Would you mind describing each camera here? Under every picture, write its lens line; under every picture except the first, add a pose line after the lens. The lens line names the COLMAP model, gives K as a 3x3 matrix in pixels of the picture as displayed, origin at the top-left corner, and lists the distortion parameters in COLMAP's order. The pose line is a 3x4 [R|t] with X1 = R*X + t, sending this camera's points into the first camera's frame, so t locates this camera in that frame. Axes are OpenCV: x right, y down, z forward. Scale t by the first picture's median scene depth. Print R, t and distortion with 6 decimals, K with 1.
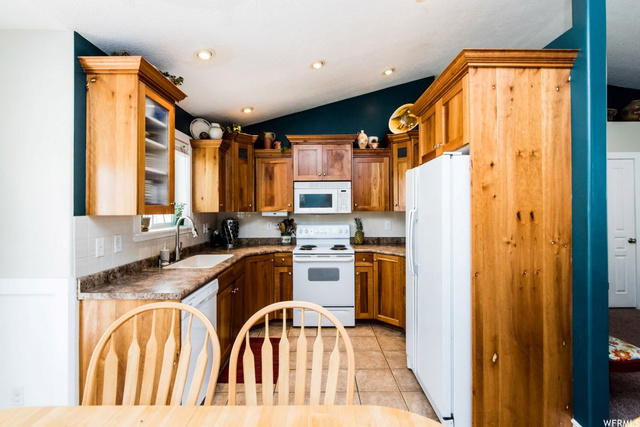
lens RADIAL K [[291.4, 0, 316.9], [0, 291.4, 197.7], [0, 0, 1]] dist [0.004296, 0.001402]
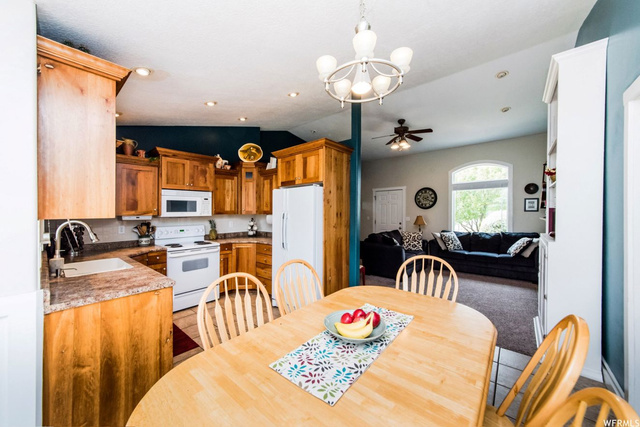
lens RADIAL K [[228.4, 0, 306.3], [0, 228.4, 203.1], [0, 0, 1]] dist [0.002538, 0.000941]
pose [[0.682302, 0.028666, 0.730508, -0.376980], [-0.023124, 0.999577, -0.017627, 0.003484], [-0.730705, -0.004865, 0.682676, -0.023936]]
